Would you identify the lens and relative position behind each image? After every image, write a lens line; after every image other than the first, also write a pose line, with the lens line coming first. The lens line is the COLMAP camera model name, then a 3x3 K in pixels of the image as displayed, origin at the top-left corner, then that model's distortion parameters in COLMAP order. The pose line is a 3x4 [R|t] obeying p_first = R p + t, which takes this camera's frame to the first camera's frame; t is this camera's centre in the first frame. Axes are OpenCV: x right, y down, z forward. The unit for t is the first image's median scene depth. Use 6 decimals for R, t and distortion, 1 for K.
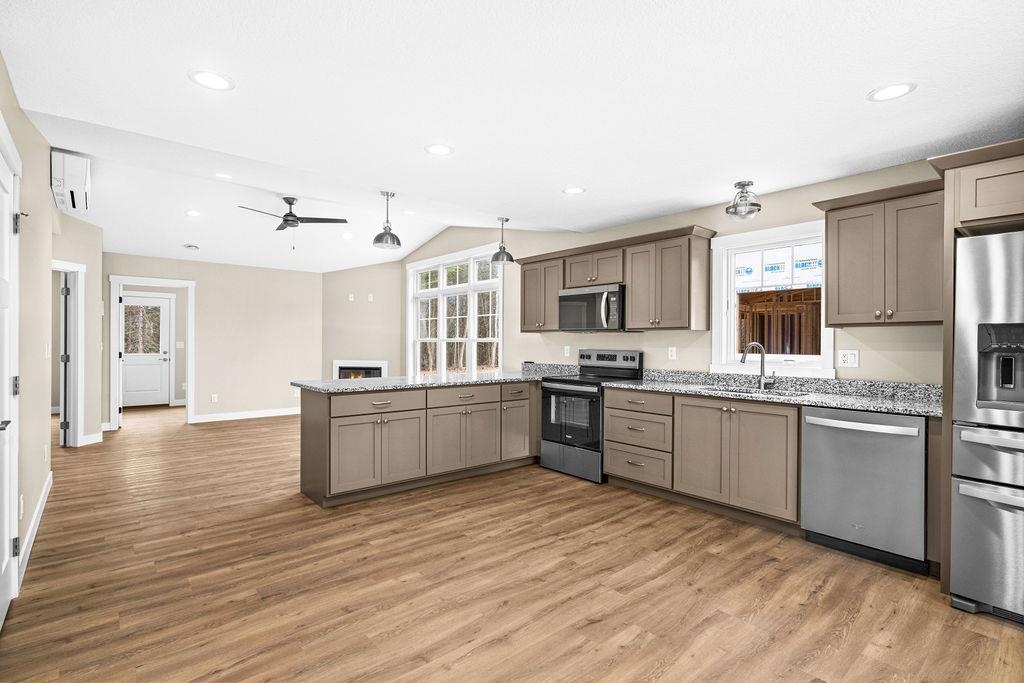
lens RADIAL K [[495.3, 0, 512.3], [0, 495.3, 342.9], [0, 0, 1]] dist [0.001772, 0.000197]
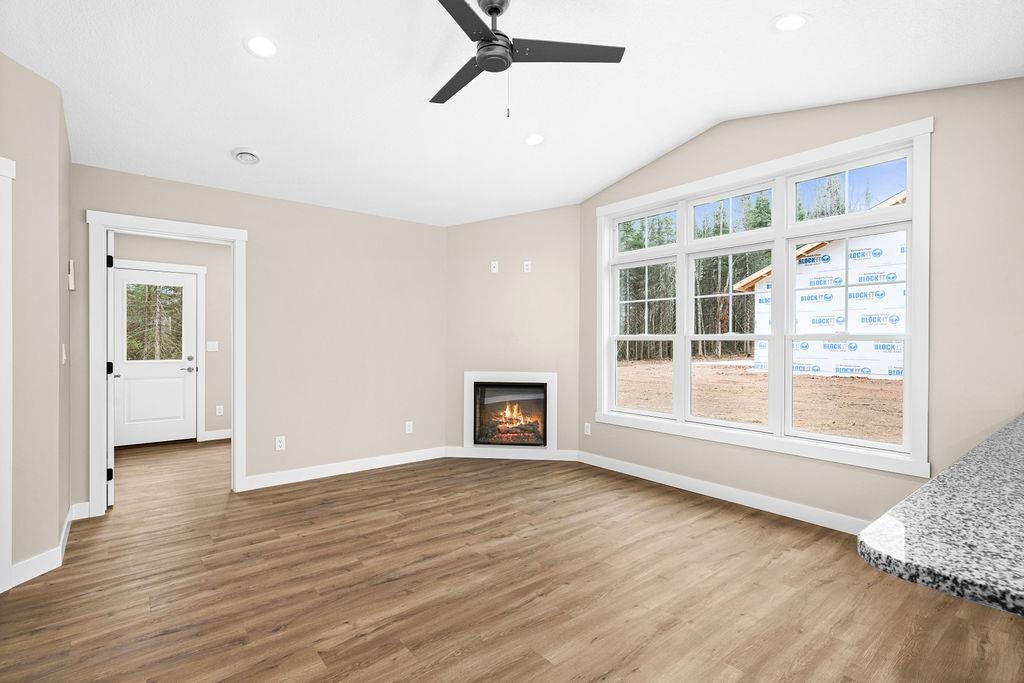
lens RADIAL K [[495.3, 0, 512.2], [0, 495.3, 339.5], [0, 0, 1]] dist [0.001772, 0.000197]
pose [[0.999682, -0.003986, -0.024912, -0.288269], [0.003918, 0.999989, -0.002758, -0.001824], [0.024922, 0.002659, 0.999686, 0.397532]]
